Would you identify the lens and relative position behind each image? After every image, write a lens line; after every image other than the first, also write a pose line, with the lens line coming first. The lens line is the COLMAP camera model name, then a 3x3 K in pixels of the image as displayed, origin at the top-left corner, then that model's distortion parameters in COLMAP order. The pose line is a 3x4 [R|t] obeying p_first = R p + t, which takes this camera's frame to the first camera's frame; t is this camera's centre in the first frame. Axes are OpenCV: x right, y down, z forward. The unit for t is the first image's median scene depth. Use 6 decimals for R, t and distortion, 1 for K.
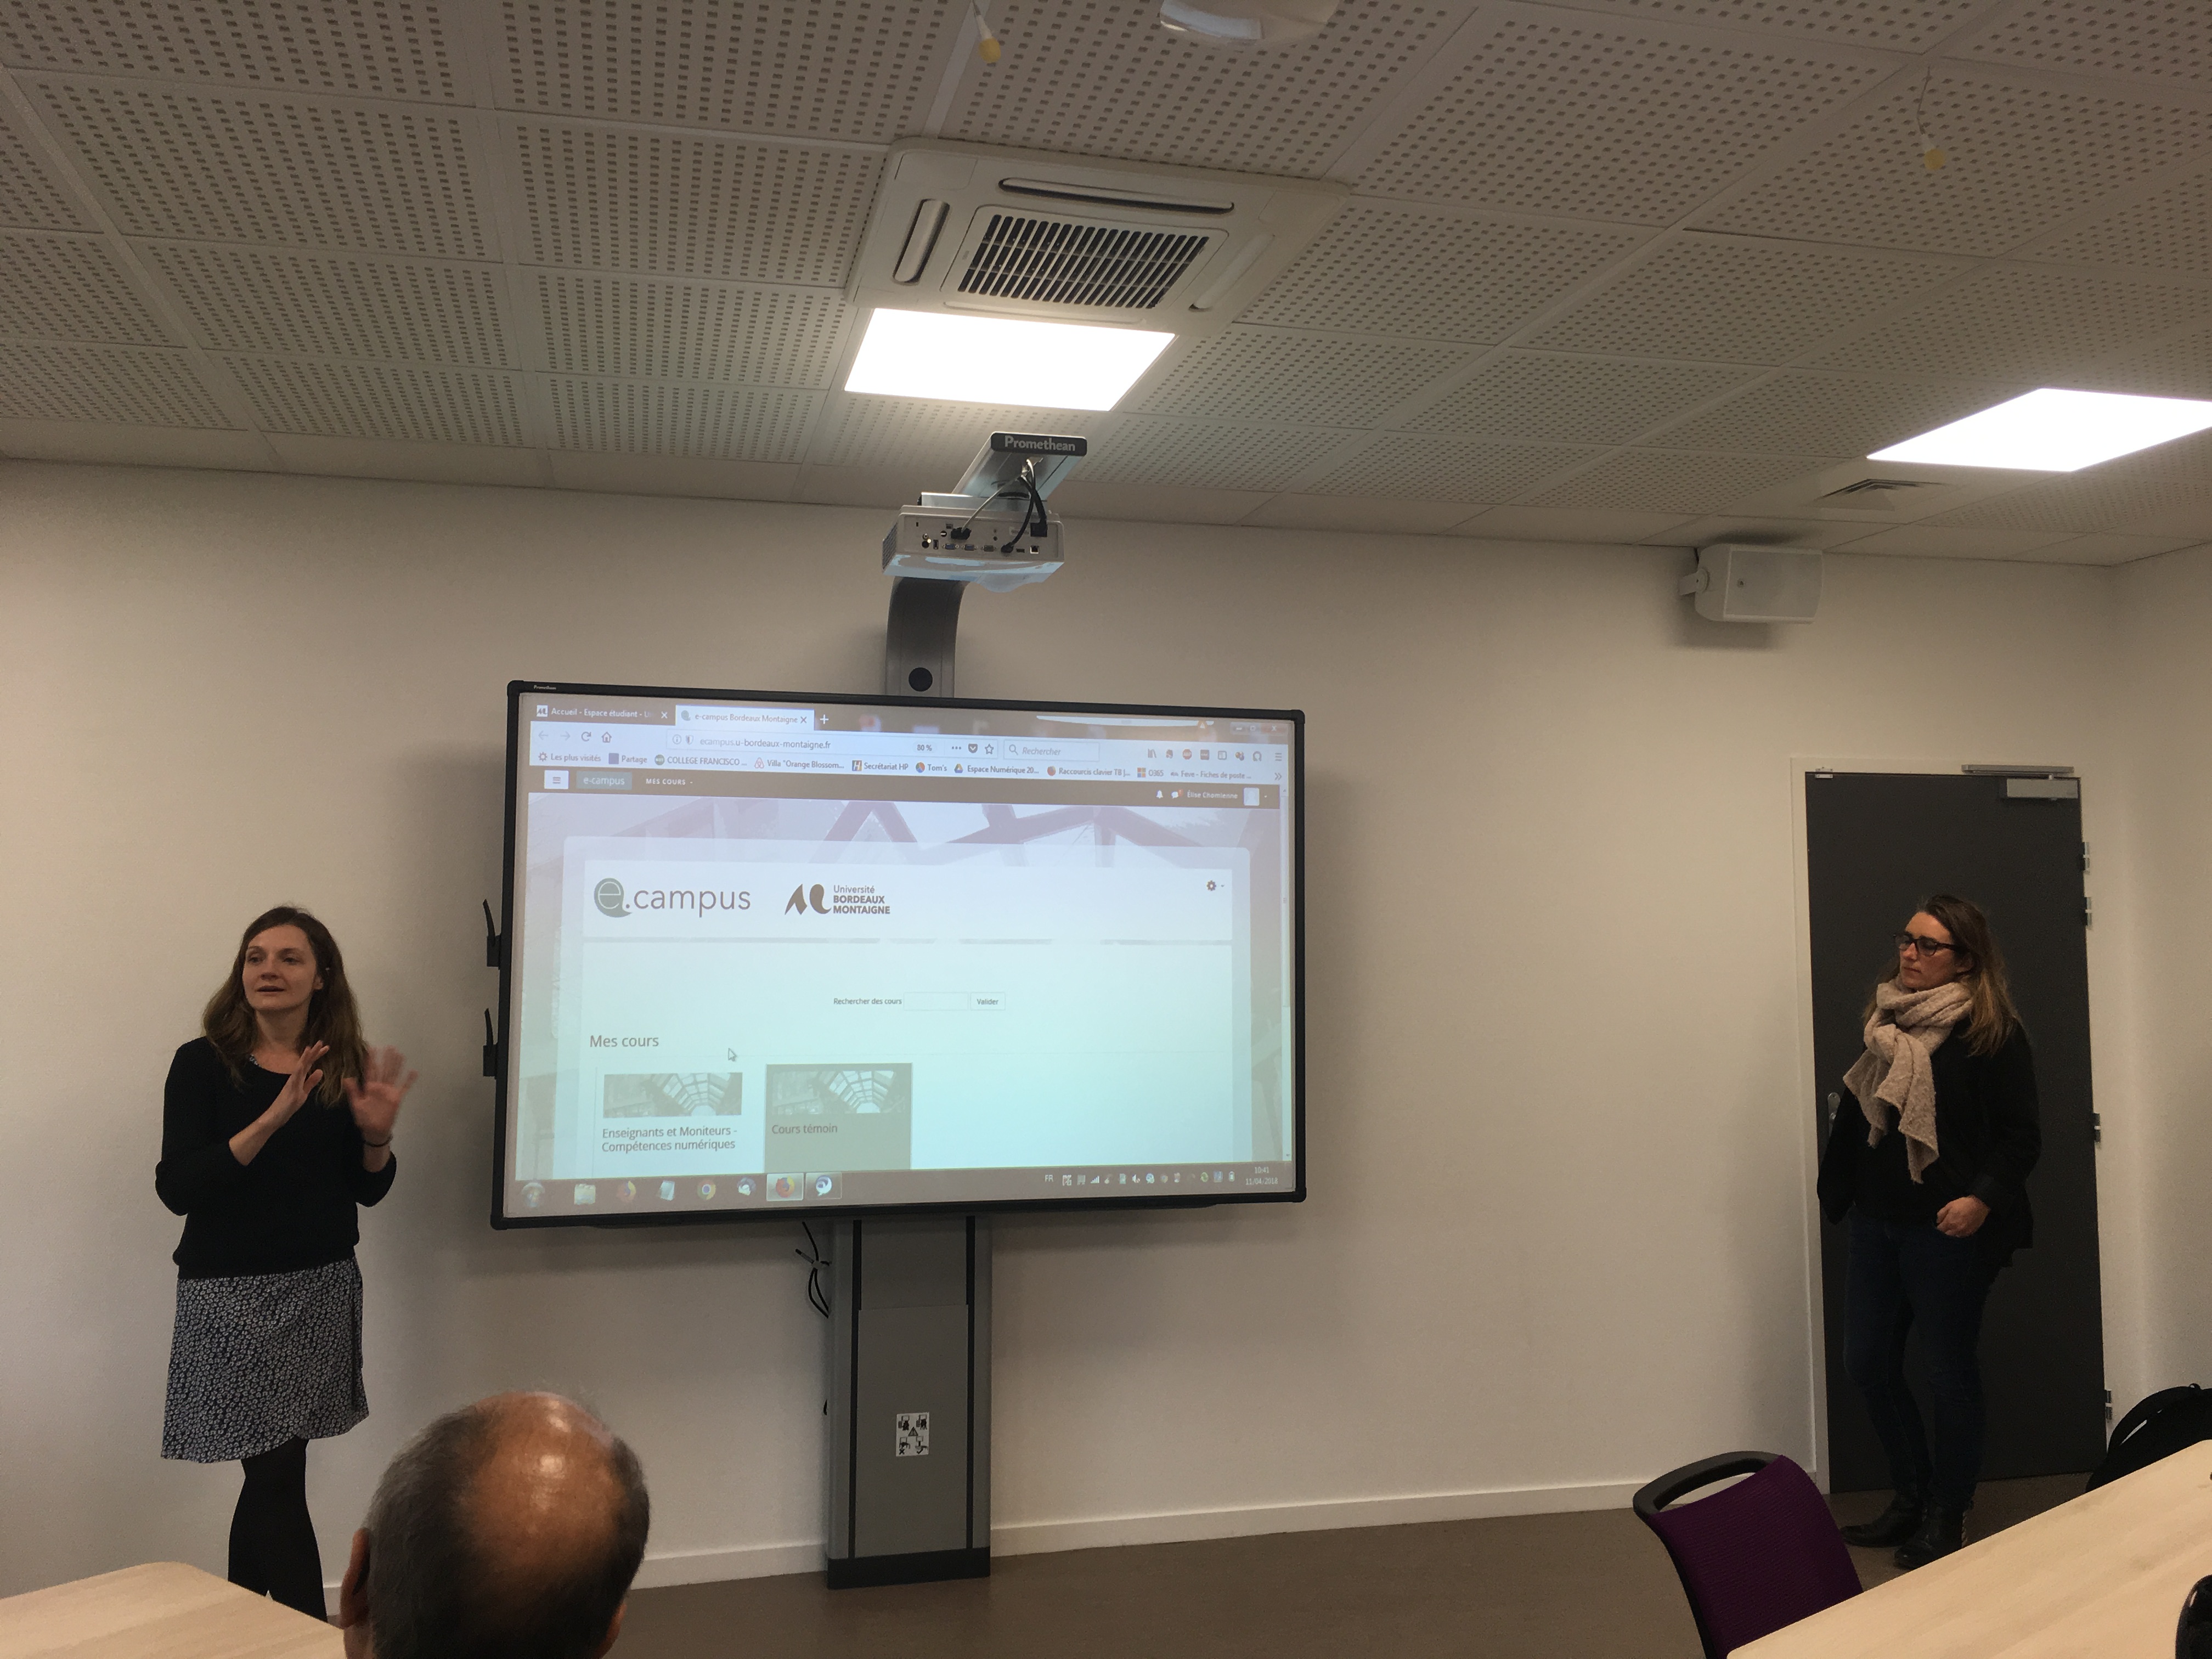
lens RADIAL K [[1879.4, 0, 1106.0], [0, 1879.4, 829.5], [0, 0, 1]] dist [0.082246, -0.130535]
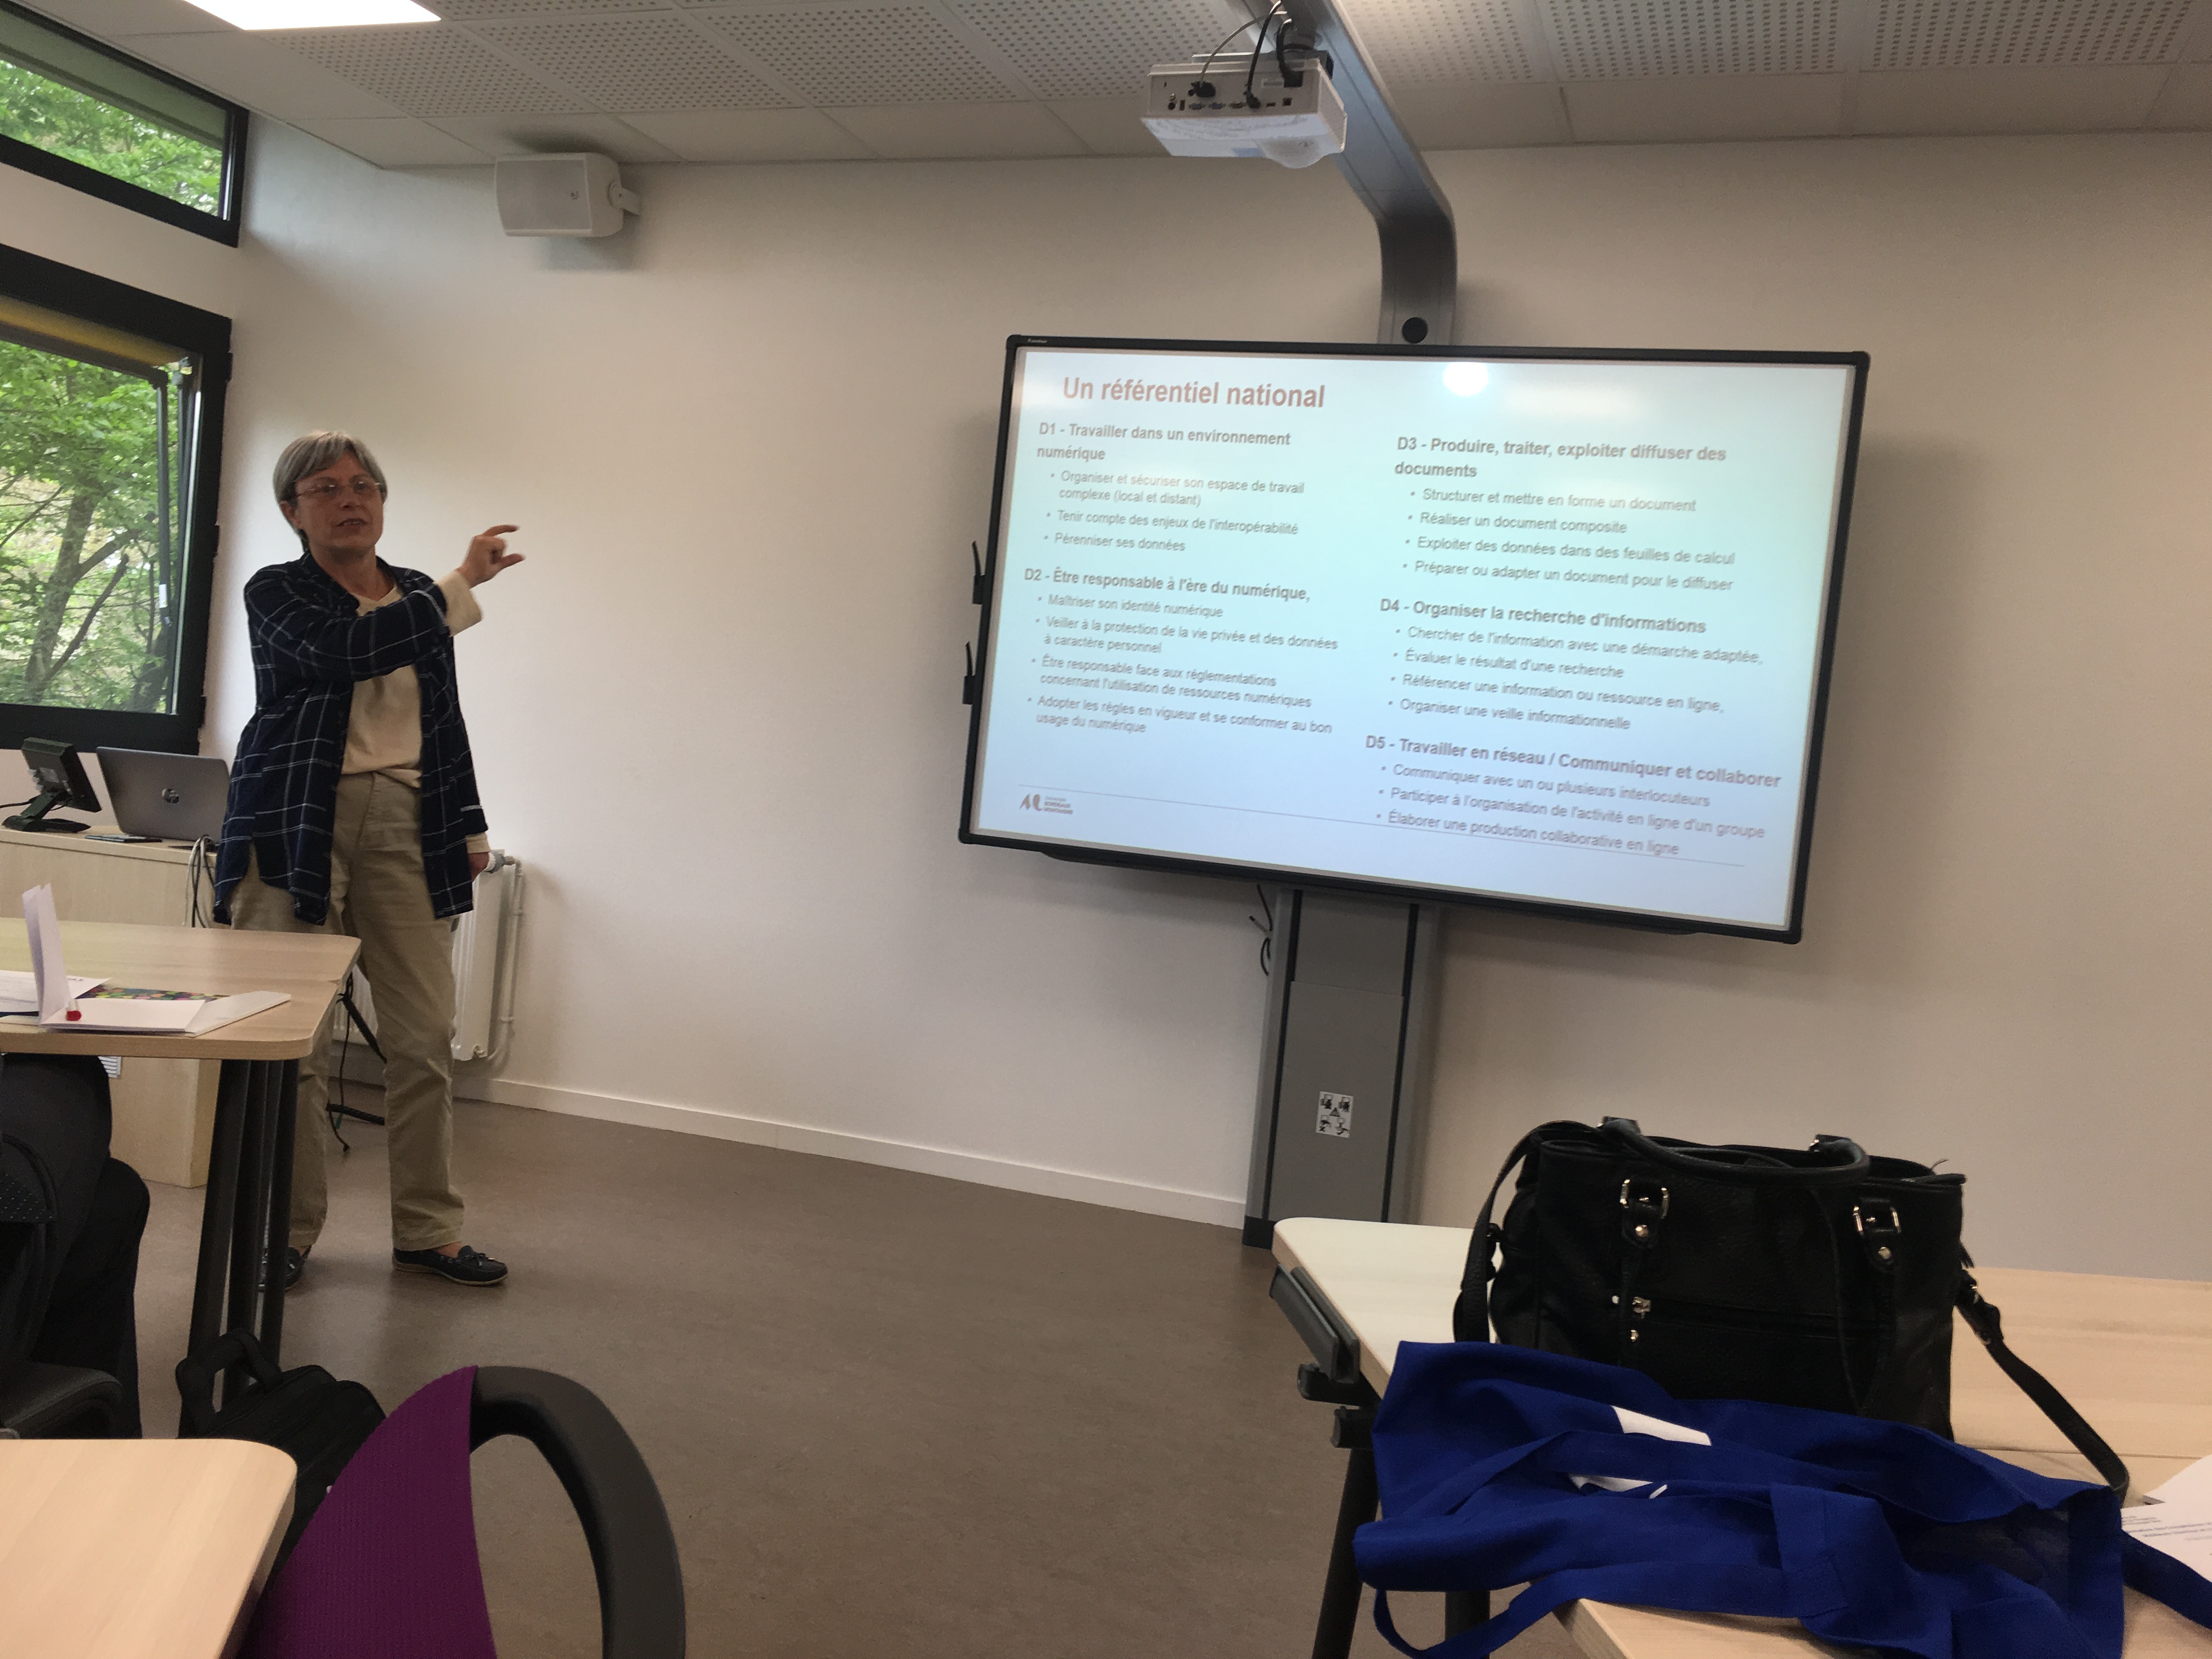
lens RADIAL K [[1879.4, 0, 1106.0], [0, 1879.4, 829.5], [0, 0, 1]] dist [0.082246, -0.130535]
pose [[0.823613, 0.100325, -0.558208, 0.328587], [-0.059354, 0.994073, 0.091088, 0.091643], [0.564038, -0.041889, 0.824686, 0.137764]]
